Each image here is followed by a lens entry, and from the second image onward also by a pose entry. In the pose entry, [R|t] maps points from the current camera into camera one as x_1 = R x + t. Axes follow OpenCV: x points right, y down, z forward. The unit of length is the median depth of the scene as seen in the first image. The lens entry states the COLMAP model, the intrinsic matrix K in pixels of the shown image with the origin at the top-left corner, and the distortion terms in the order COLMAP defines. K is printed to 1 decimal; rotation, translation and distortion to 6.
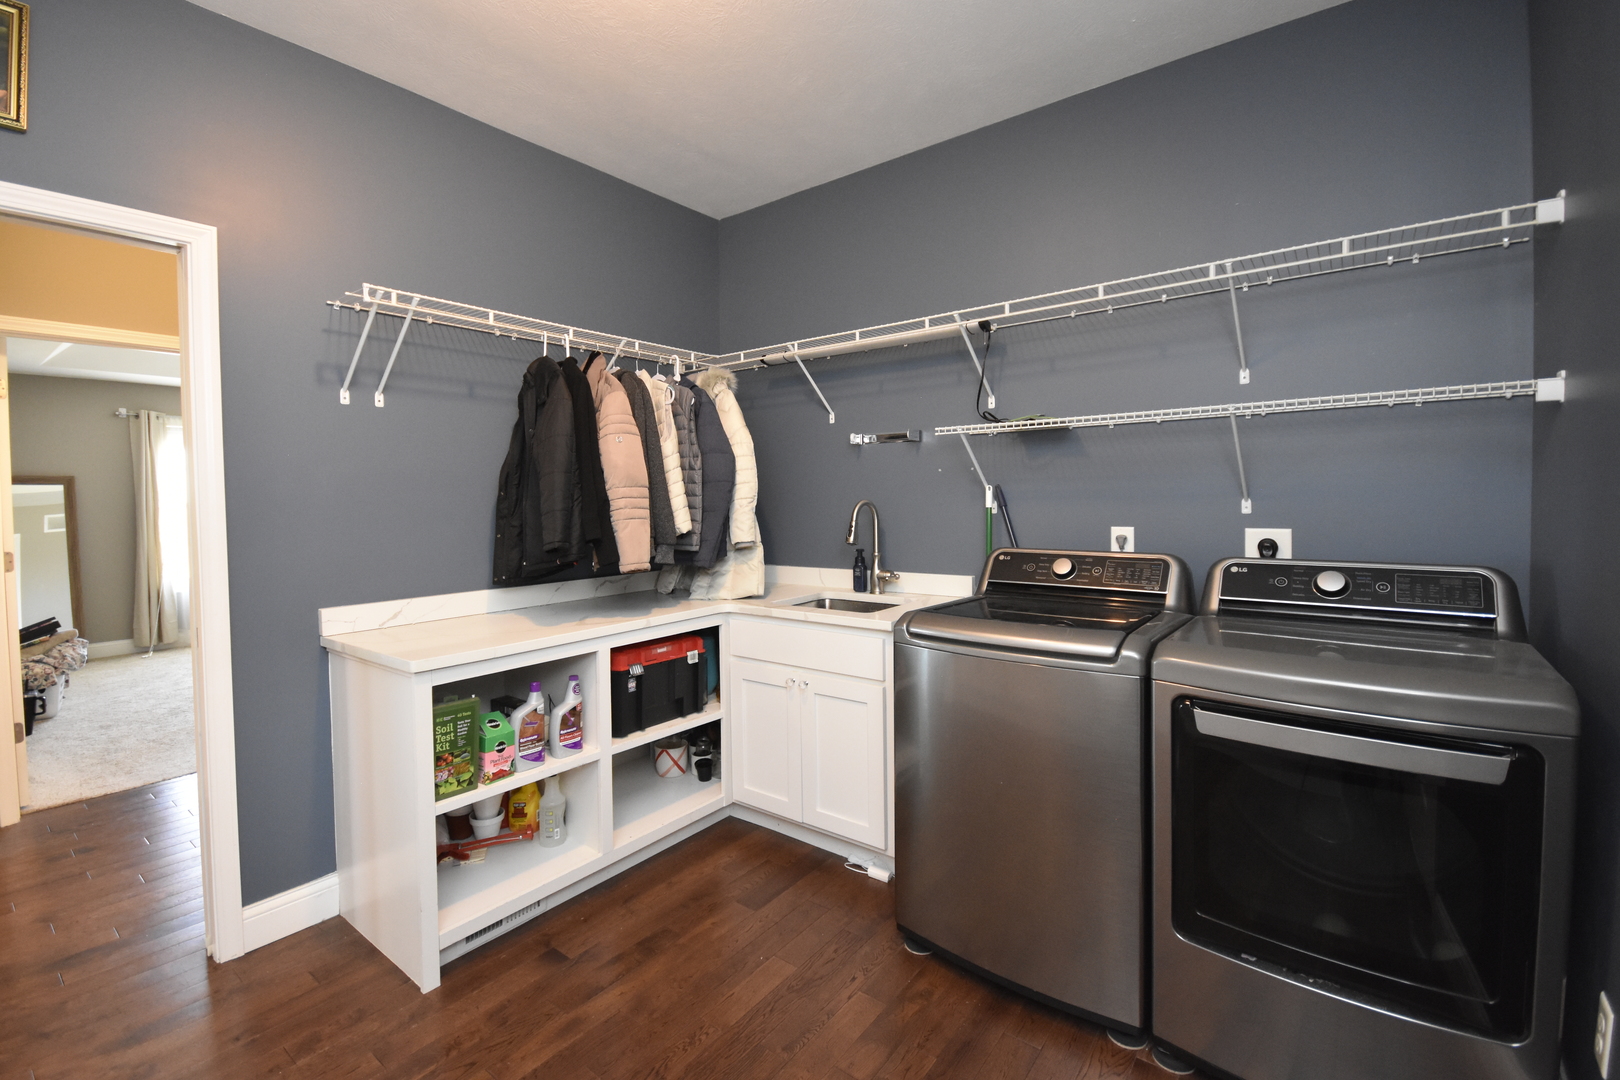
lens RADIAL K [[710.6, 0, 802.2], [0, 710.6, 516.1], [0, 0, 1]] dist [0.000419, -0.000878]
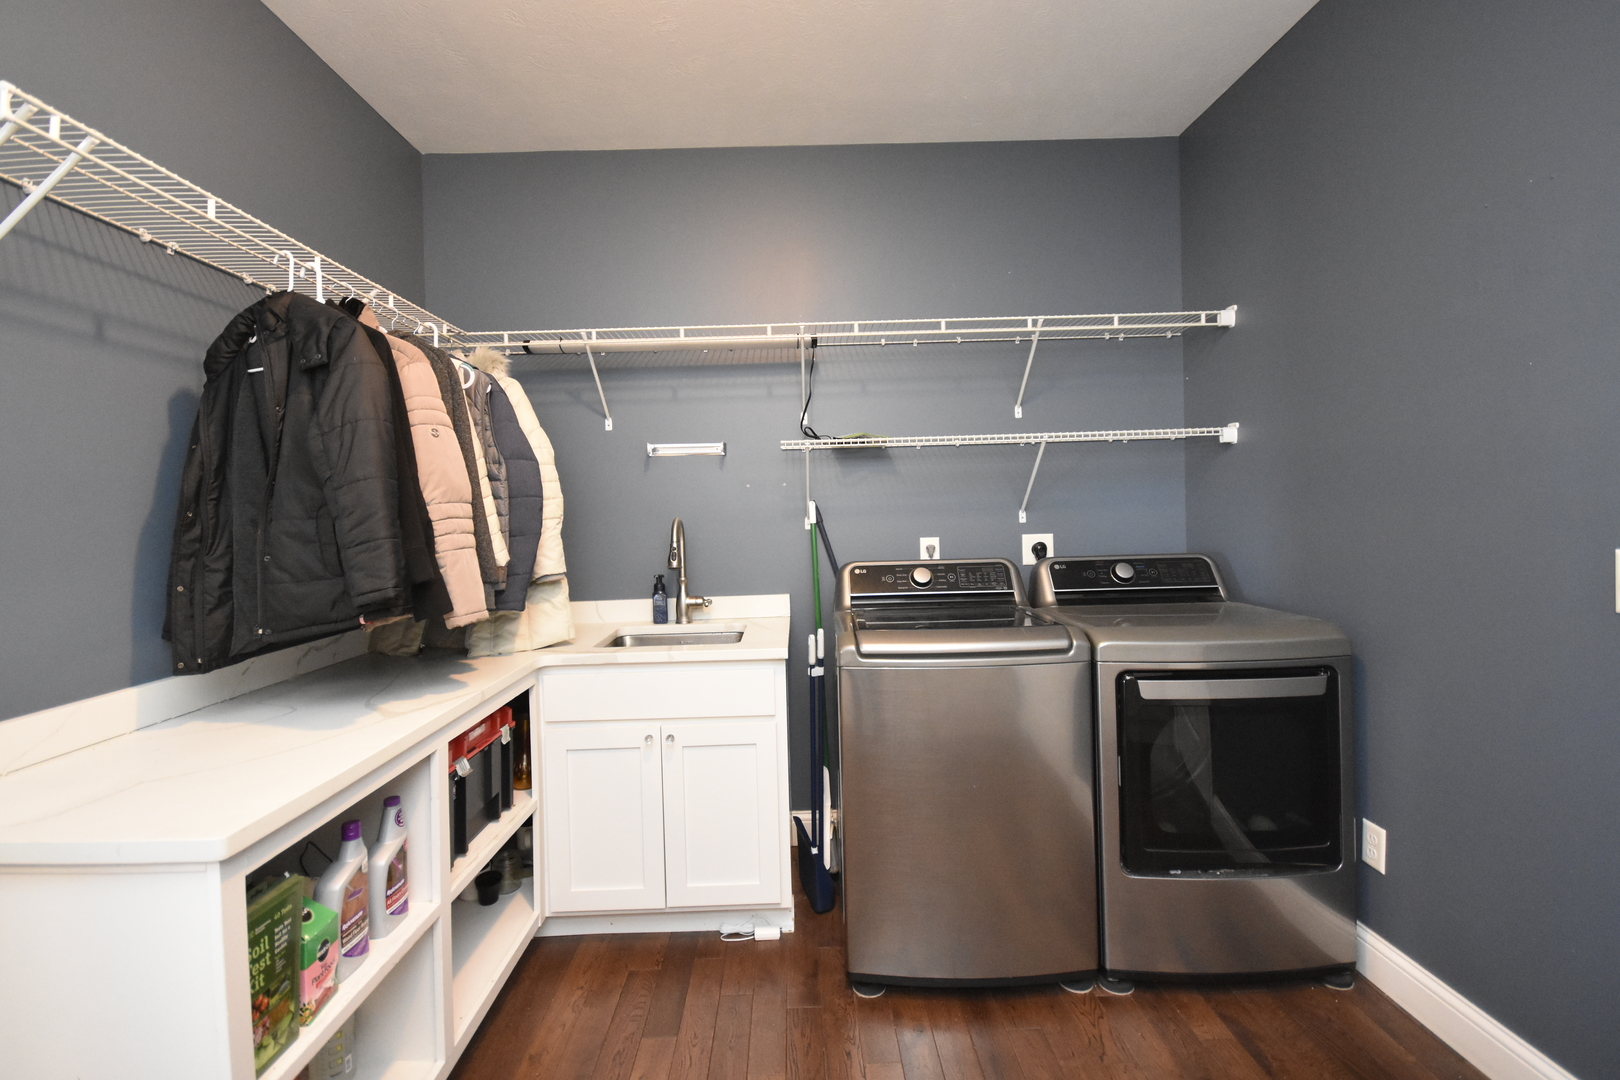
lens RADIAL K [[703.0, 0, 803.7], [0, 703.0, 516.9], [0, 0, 1]] dist [-0.000051, -0.011336]
pose [[0.783688, -0.013575, 0.621006, -0.386814], [0.034565, 0.999165, -0.021777, -0.000134], [-0.620192, 0.038532, 0.783503, 0.250496]]
